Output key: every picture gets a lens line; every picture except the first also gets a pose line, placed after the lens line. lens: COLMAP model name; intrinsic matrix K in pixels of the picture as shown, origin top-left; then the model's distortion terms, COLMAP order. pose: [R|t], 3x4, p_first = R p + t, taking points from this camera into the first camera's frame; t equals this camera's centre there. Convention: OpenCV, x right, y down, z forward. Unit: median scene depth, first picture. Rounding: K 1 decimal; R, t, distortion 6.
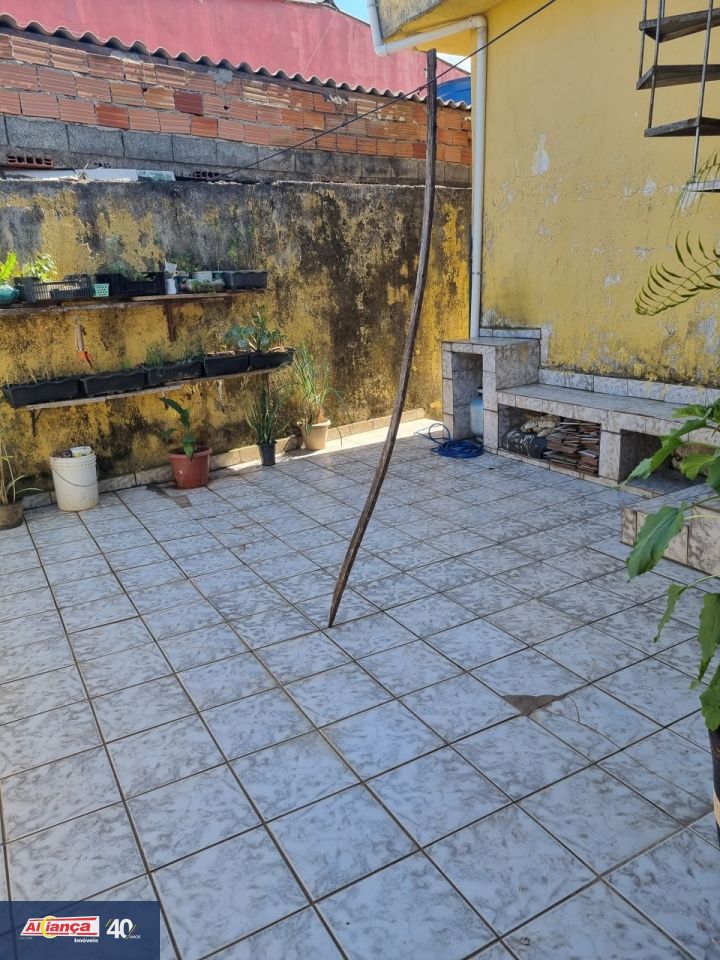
lens RADIAL K [[726.4, 0, 361.0], [0, 726.4, 478.6], [0, 0, 1]] dist [0.051932, -0.040510]
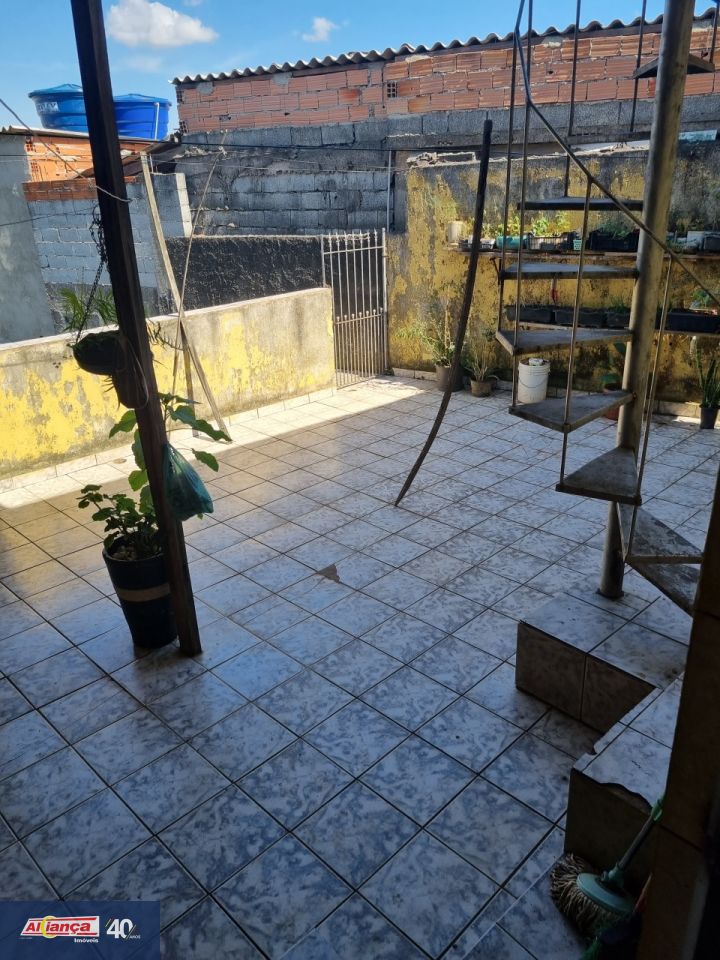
lens RADIAL K [[726.4, 0, 363.9], [0, 726.4, 480.1], [0, 0, 1]] dist [0.051932, -0.040510]
pose [[0.262020, 0.411006, -0.873167, 0.837732], [-0.239918, 0.904114, 0.353578, -0.249134], [0.934765, 0.116844, 0.335503, 0.268991]]
